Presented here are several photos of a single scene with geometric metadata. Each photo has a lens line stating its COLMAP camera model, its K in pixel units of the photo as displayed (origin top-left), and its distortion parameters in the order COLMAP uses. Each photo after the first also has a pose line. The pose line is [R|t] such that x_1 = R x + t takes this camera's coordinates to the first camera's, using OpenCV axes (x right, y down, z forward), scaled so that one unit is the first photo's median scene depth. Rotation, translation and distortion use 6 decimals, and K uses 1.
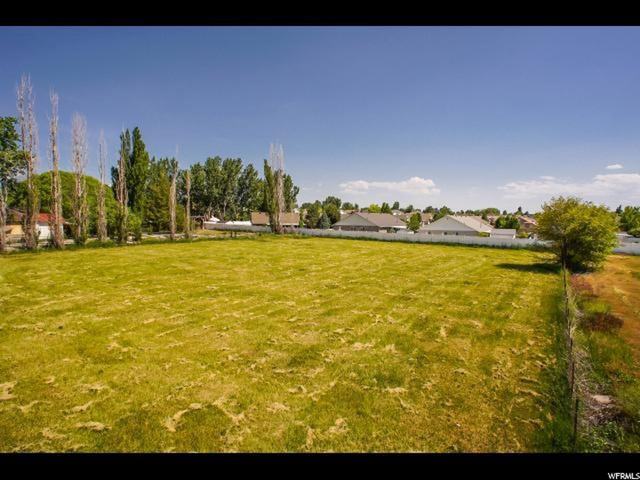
lens RADIAL K [[387.6, 0, 320.0], [0, 387.6, 240.0], [0, 0, 1]] dist [-0.026332, 0.002059]
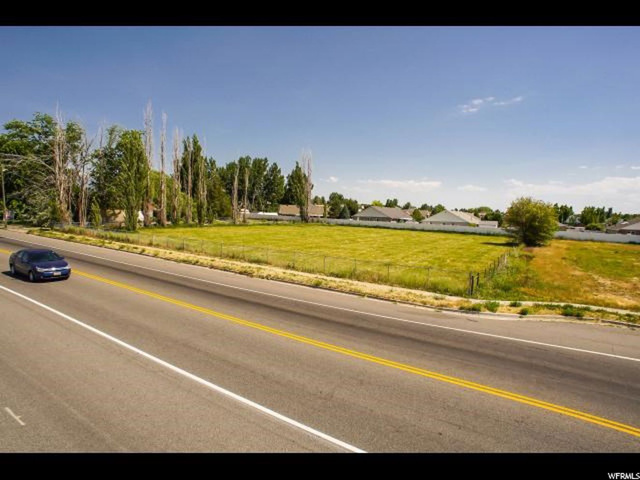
lens RADIAL K [[387.6, 0, 320.0], [0, 387.6, 240.0], [0, 0, 1]] dist [-0.026332, 0.002059]
pose [[0.999672, 0.020029, 0.015987, -0.086318], [-0.020211, 0.999732, 0.011282, 0.024917], [-0.015757, -0.011601, 0.999809, -0.225918]]
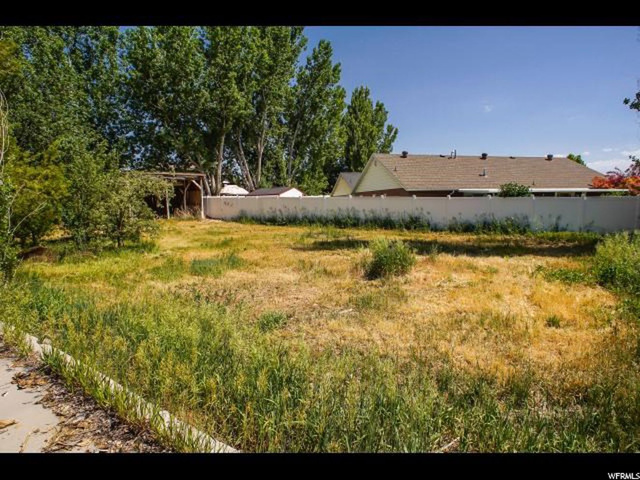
lens RADIAL K [[387.6, 0, 320.0], [0, 387.6, 240.0], [0, 0, 1]] dist [-0.026332, 0.002059]
pose [[0.999983, -0.002207, 0.005333, -0.264943], [0.001971, 0.999035, 0.043876, -0.030338], [-0.005425, -0.043865, 0.999023, 0.873602]]
